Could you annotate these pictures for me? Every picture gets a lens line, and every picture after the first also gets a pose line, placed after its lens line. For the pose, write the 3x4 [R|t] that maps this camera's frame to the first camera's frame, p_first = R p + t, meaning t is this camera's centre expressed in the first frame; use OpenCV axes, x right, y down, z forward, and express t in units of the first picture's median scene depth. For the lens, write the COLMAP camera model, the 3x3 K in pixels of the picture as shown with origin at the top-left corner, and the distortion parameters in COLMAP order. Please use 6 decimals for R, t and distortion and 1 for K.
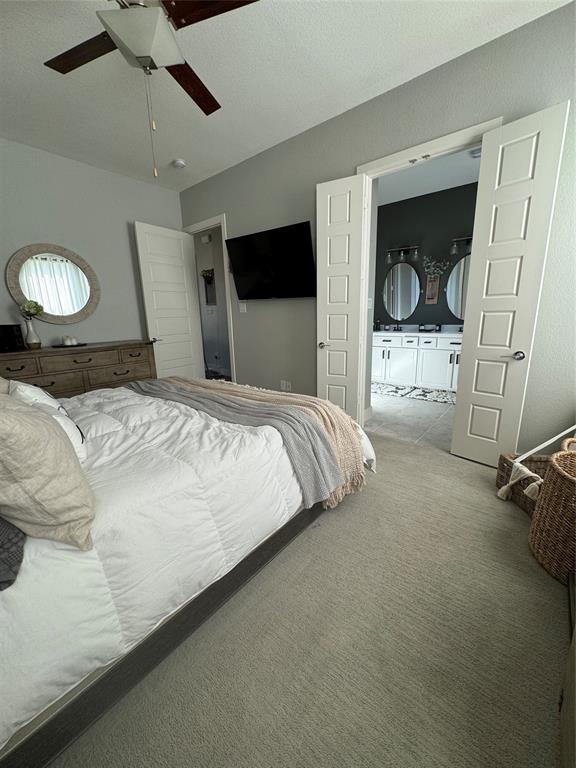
lens RADIAL K [[305.4, 0, 293.8], [0, 305.4, 383.7], [0, 0, 1]] dist [-0.001791, -0.000102]
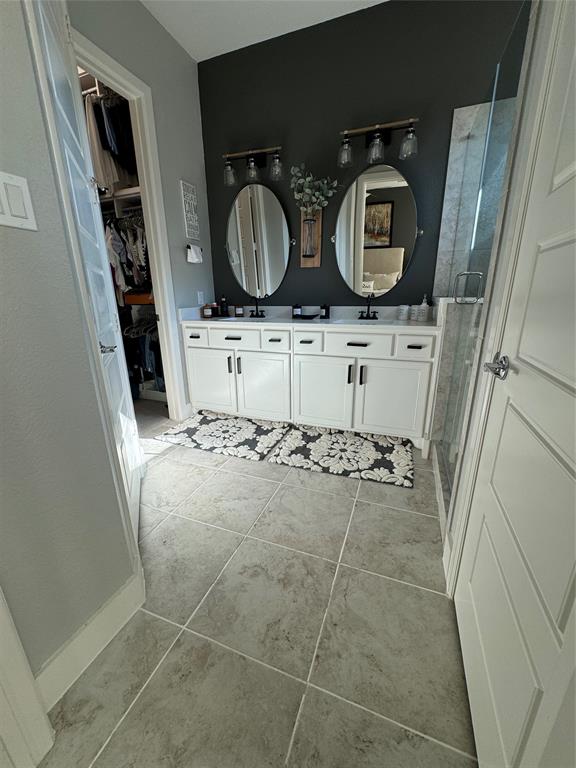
lens RADIAL K [[305.4, 0, 290.5], [0, 305.4, 382.3], [0, 0, 1]] dist [-0.001791, -0.000102]
pose [[0.949902, -0.075304, 0.303341, 0.241710], [0.058351, 0.996205, 0.064584, -0.097520], [-0.307053, -0.043649, 0.950691, 0.497846]]
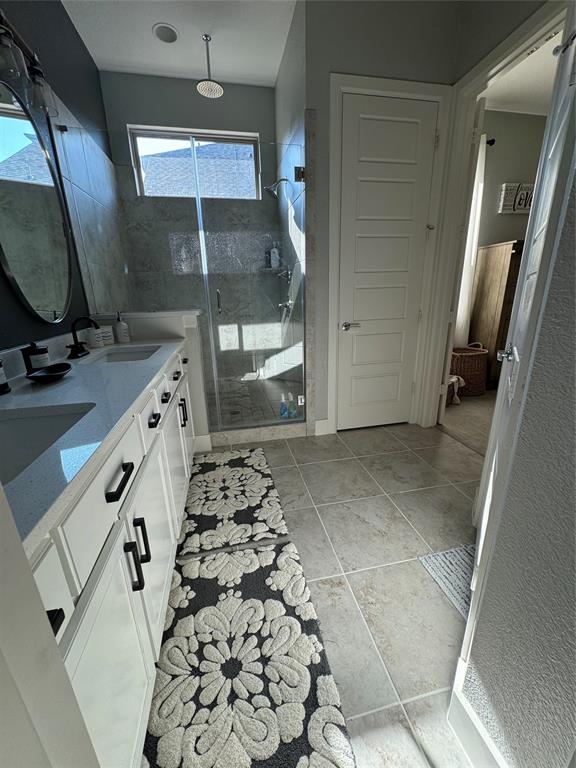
lens RADIAL K [[305.4, 0, 287.6], [0, 305.4, 383.8], [0, 0, 1]] dist [-0.001791, -0.000102]
pose [[-0.770560, -0.145575, 0.620520, 0.159487], [0.181192, 0.883366, 0.432243, -0.237582], [-0.611070, 0.445503, -0.654309, 1.051817]]
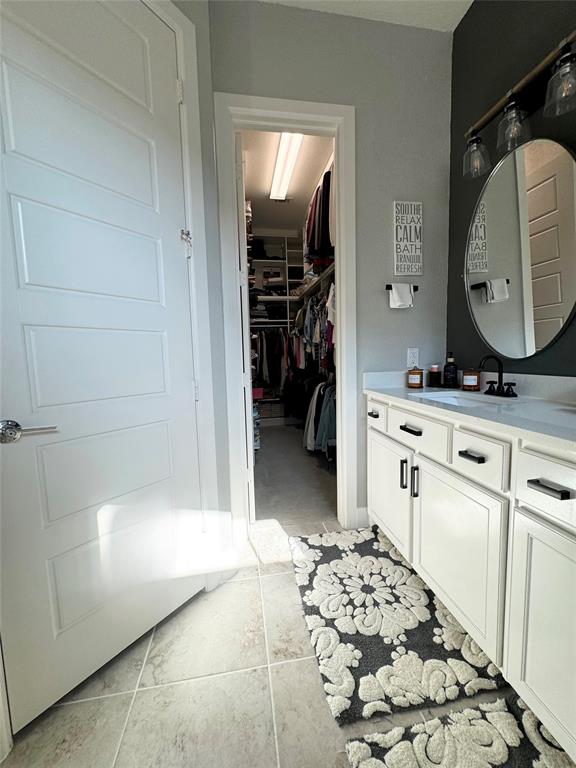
lens RADIAL K [[305.4, 0, 287.9], [0, 305.4, 382.7], [0, 0, 1]] dist [-0.001791, -0.000102]
pose [[0.744805, 0.062095, -0.664386, 0.414038], [-0.138787, 0.988303, -0.063217, -0.153619], [0.652689, 0.139292, 0.744711, 0.728470]]
